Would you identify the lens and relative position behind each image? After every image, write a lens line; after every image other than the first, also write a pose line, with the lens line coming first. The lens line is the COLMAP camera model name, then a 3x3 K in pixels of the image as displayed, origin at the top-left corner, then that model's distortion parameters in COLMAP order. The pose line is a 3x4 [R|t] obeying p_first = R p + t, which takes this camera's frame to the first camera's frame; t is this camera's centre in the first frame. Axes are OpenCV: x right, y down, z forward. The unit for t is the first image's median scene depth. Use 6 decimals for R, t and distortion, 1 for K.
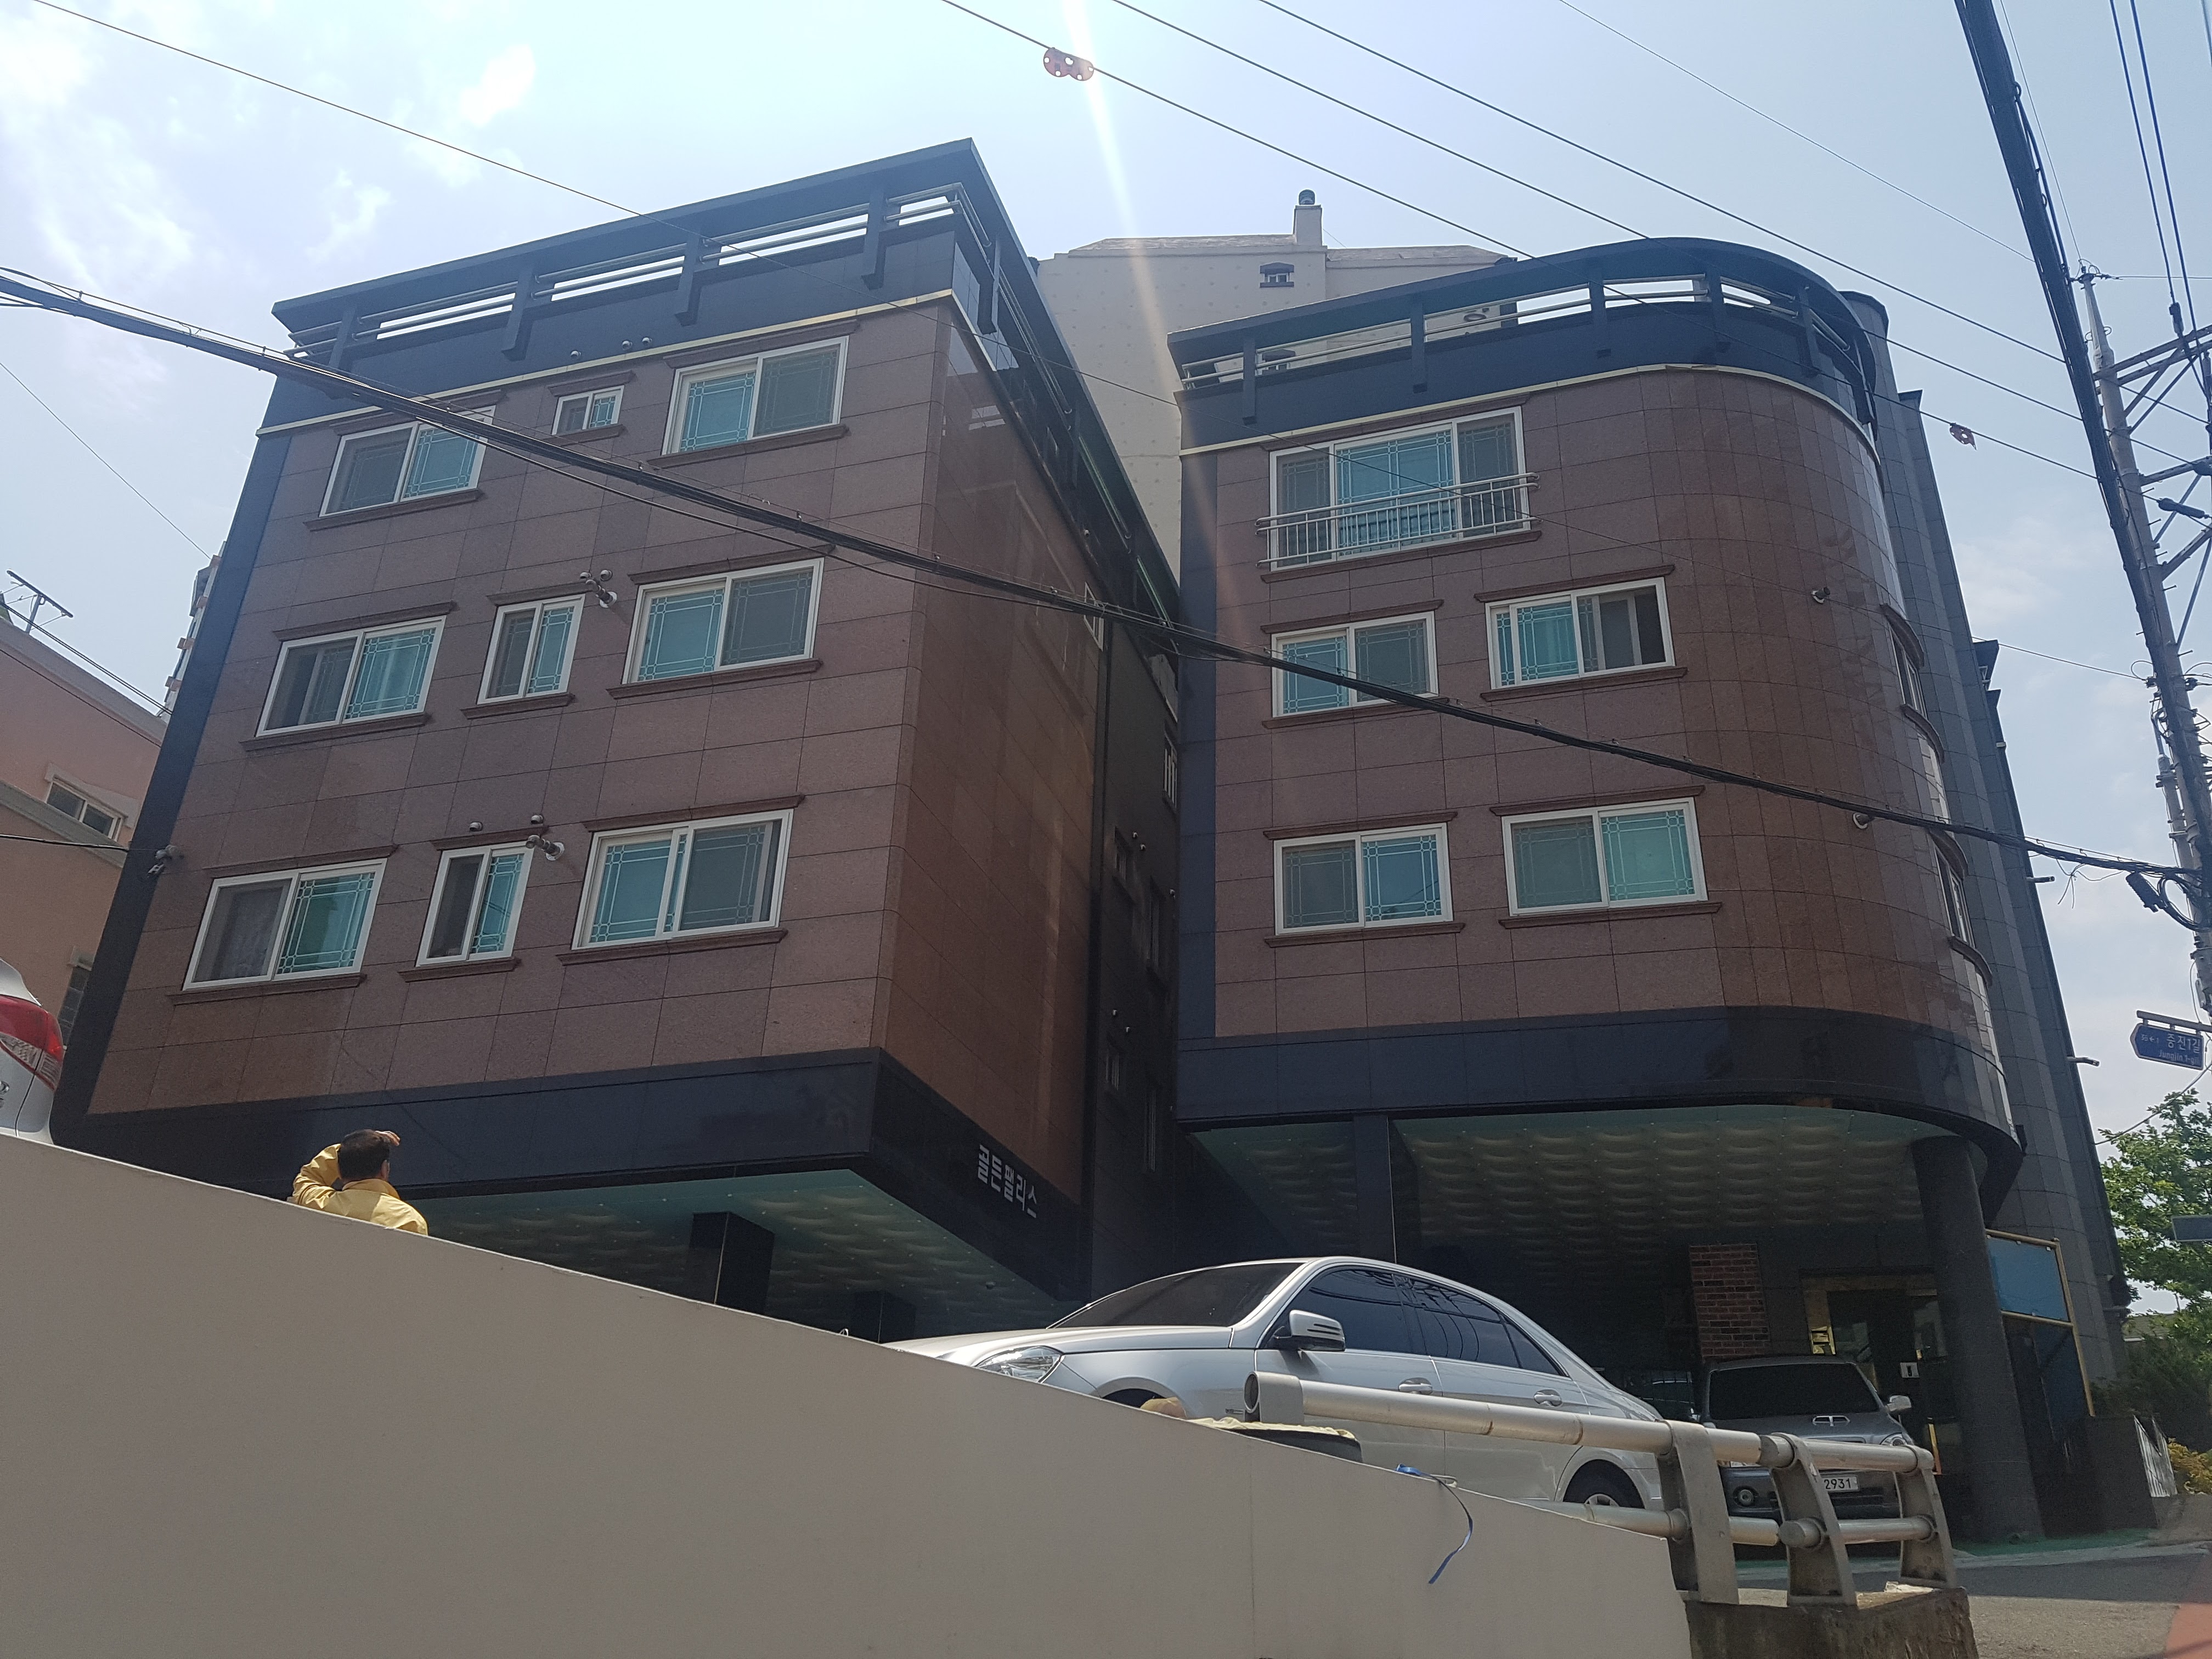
lens RADIAL K [[1707.9, 0, 1106.0], [0, 1707.9, 829.5], [0, 0, 1]] dist [0.260677, -0.381646]
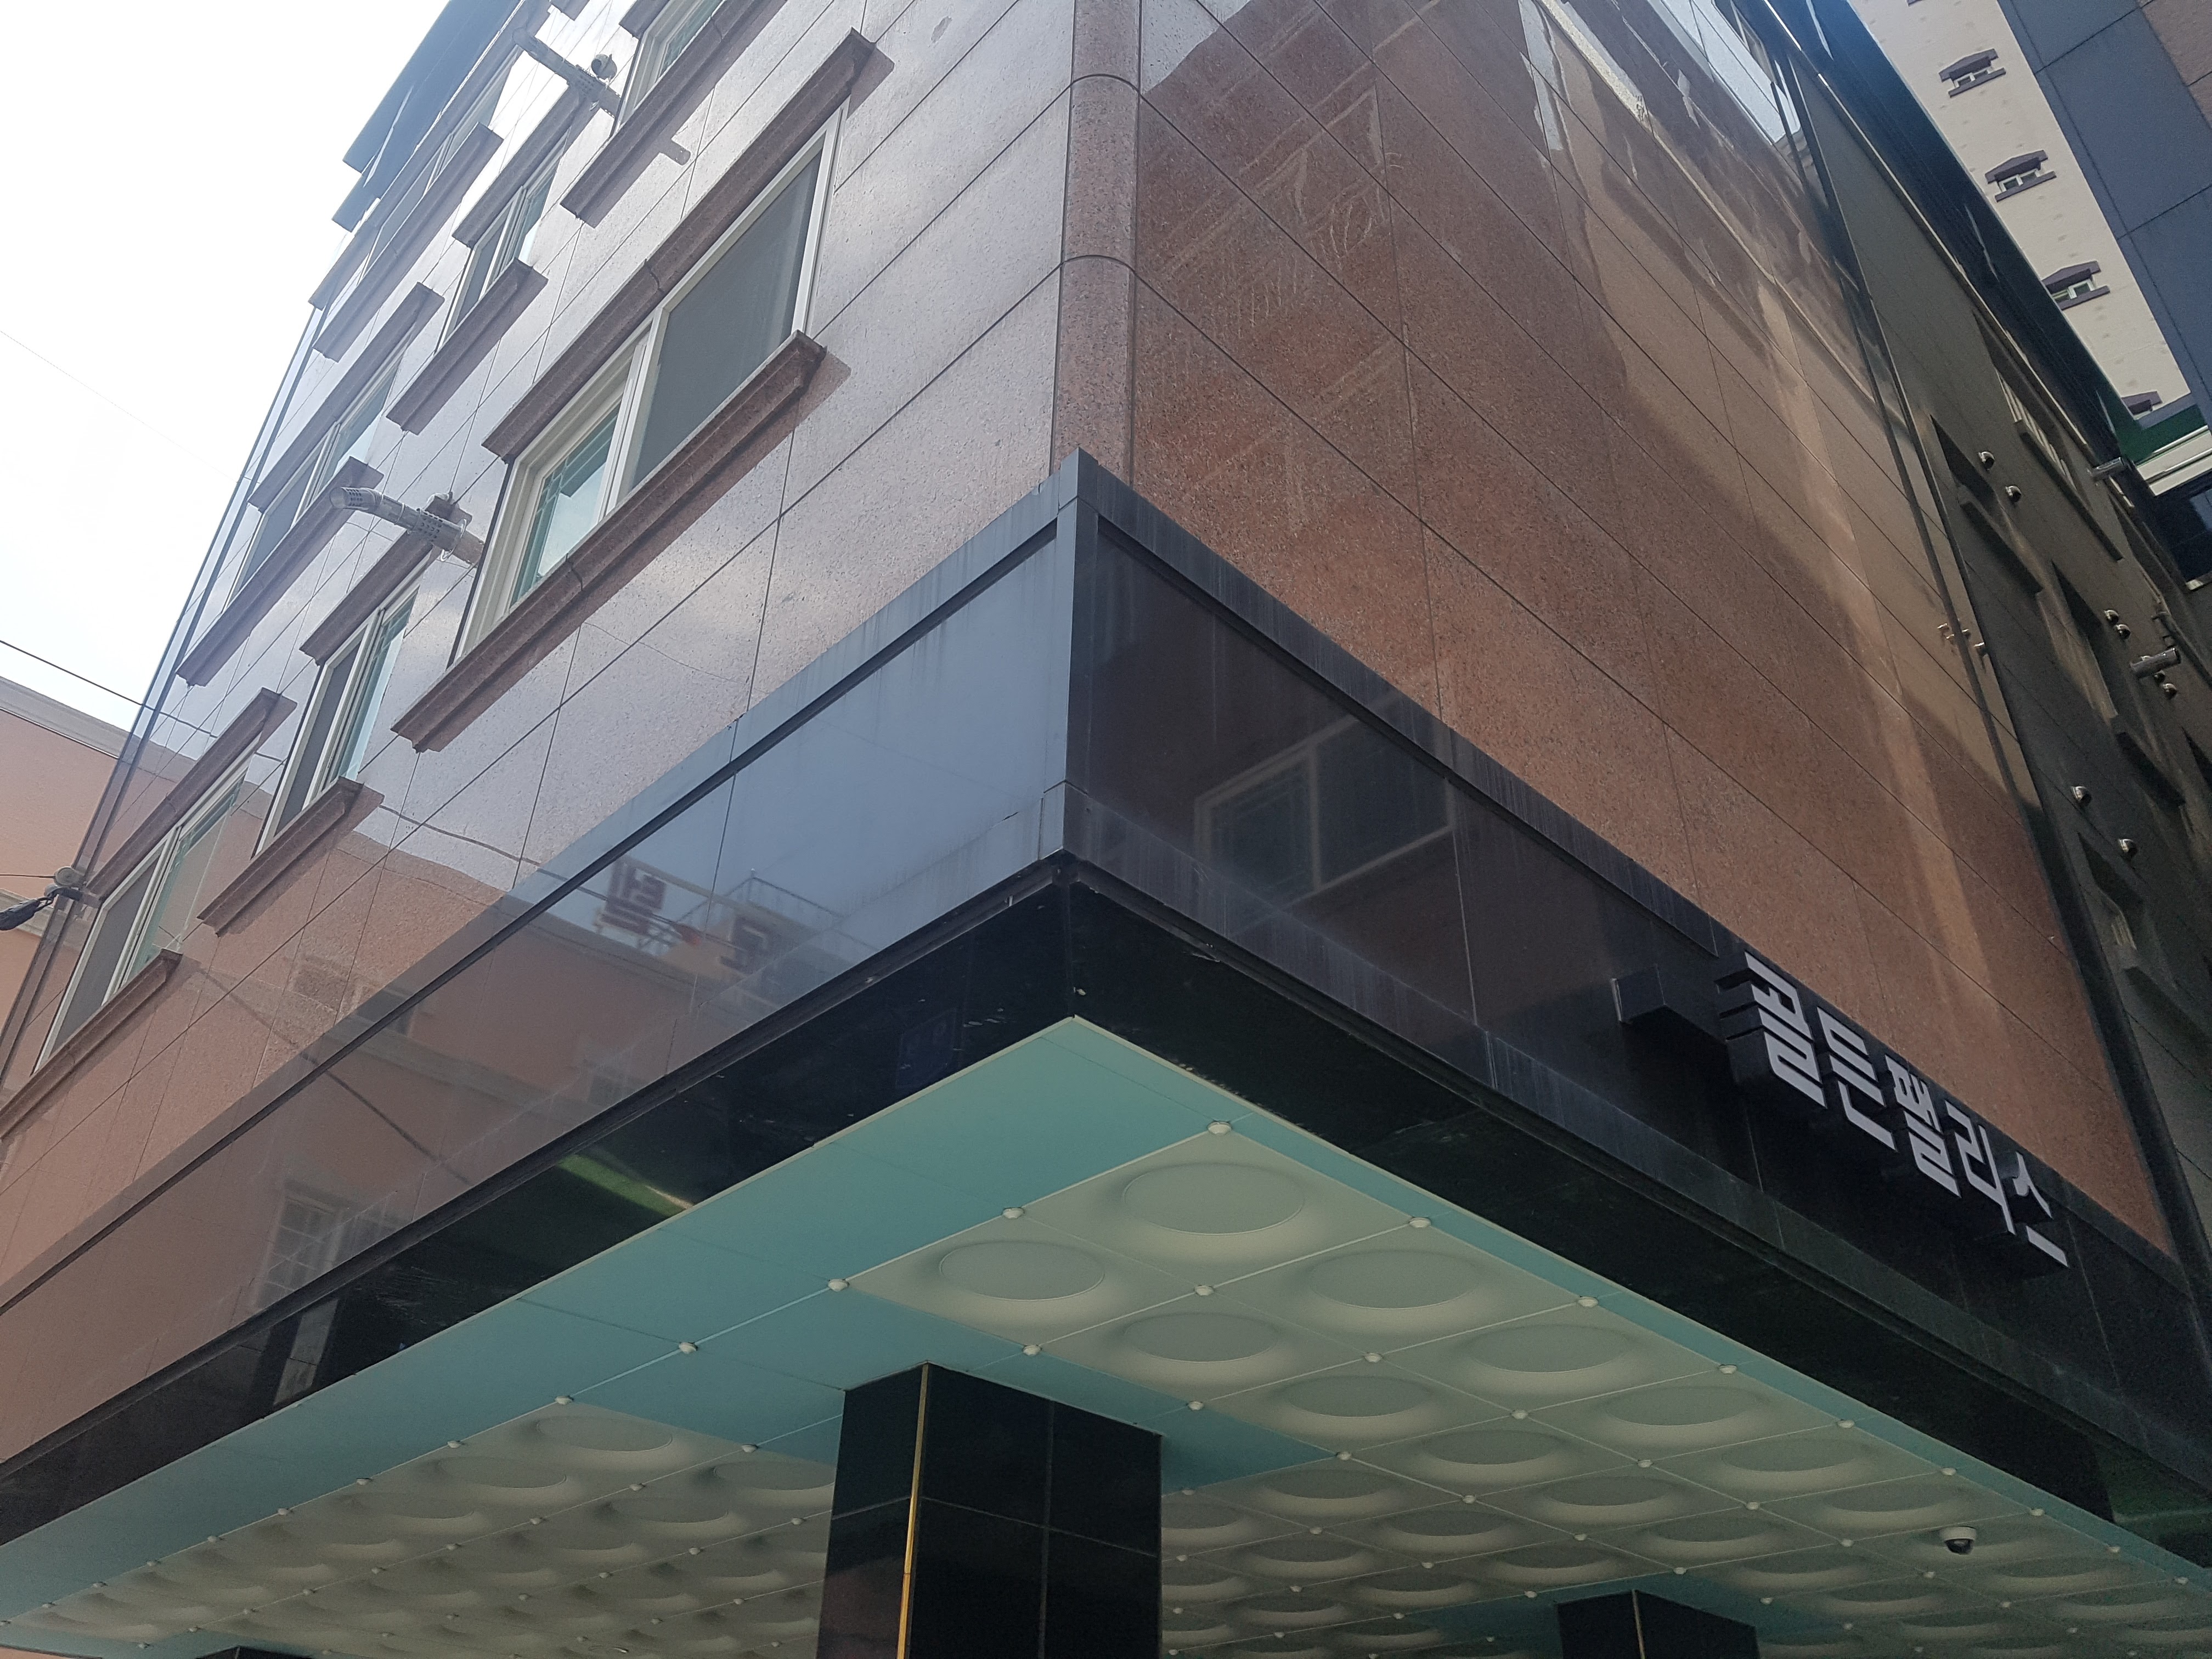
lens RADIAL K [[1707.9, 0, 1106.0], [0, 1707.9, 829.5], [0, 0, 1]] dist [0.260677, -0.381646]
pose [[0.885650, -0.276233, -0.373256, -0.047517], [0.213329, 0.956011, -0.201328, 0.170964], [0.412450, 0.098680, 0.905620, 0.631727]]
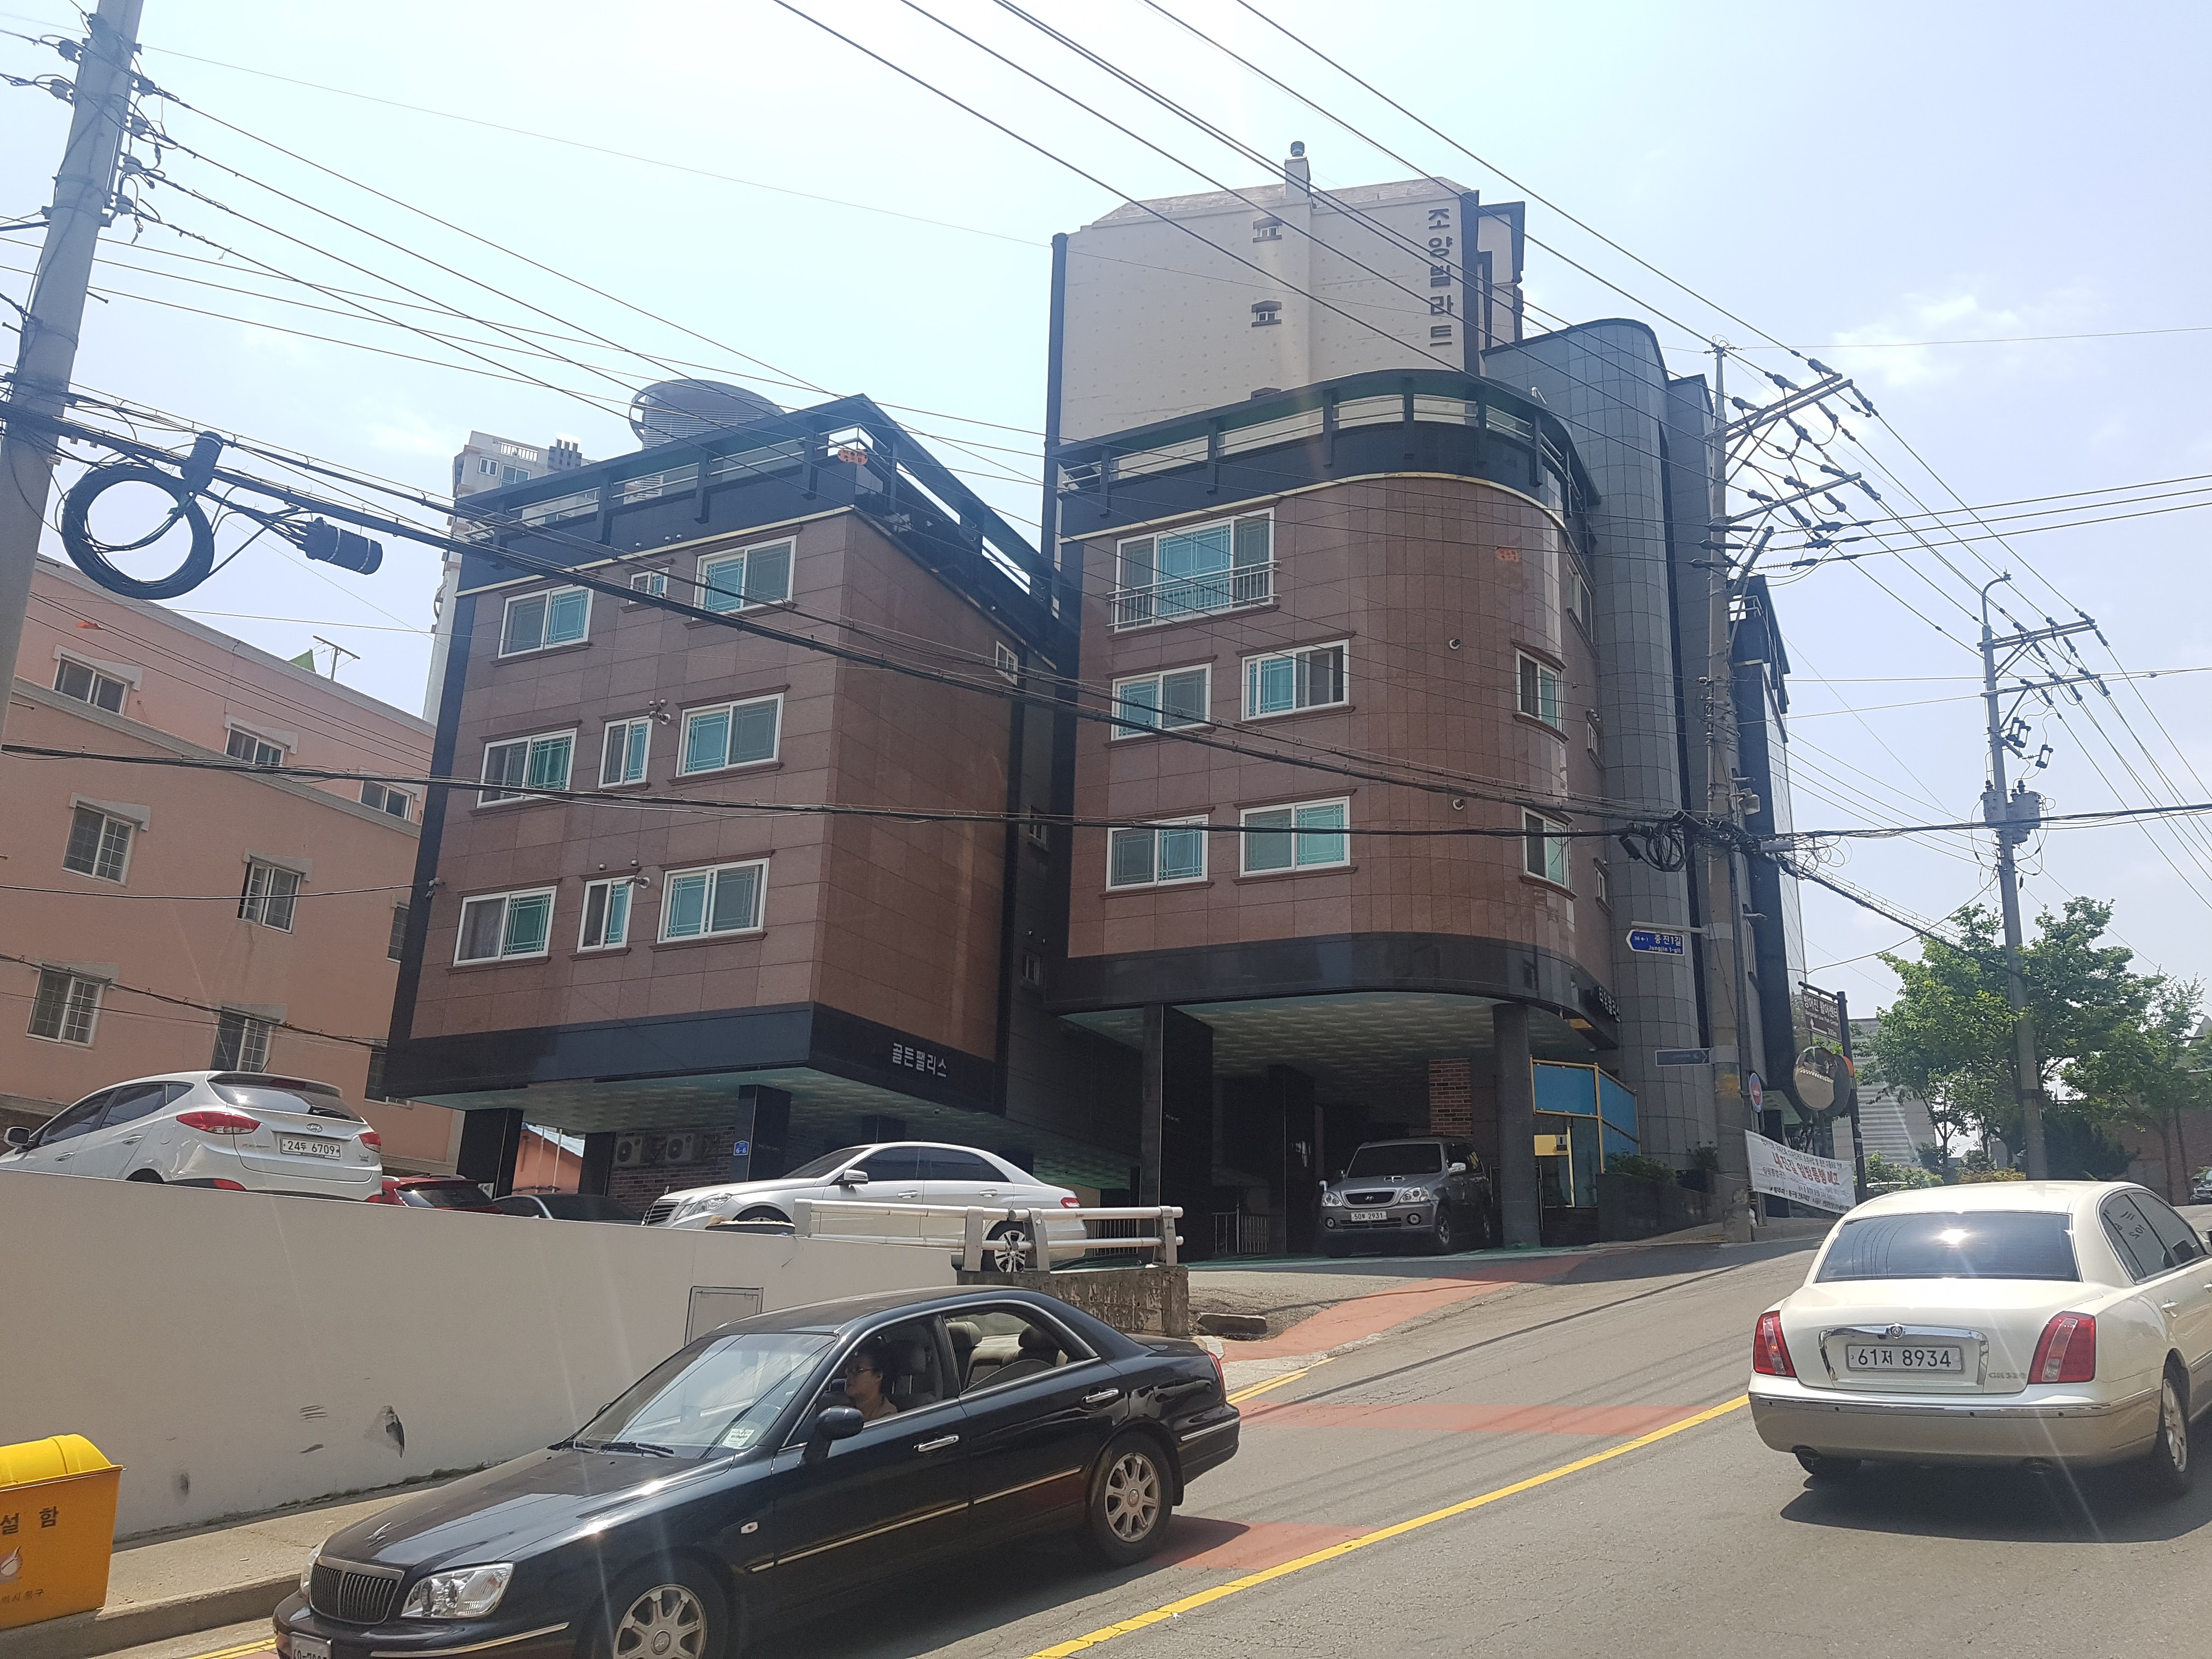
lens RADIAL K [[1731.1, 0, 1106.1], [0, 1731.1, 862.2], [0, 0, 1]] dist [0.293446, 0.001583]
pose [[0.985942, -0.048752, -0.159820, 0.370506], [0.073940, 0.985039, 0.155664, -0.220412], [0.149840, -0.165293, 0.974795, -0.562370]]
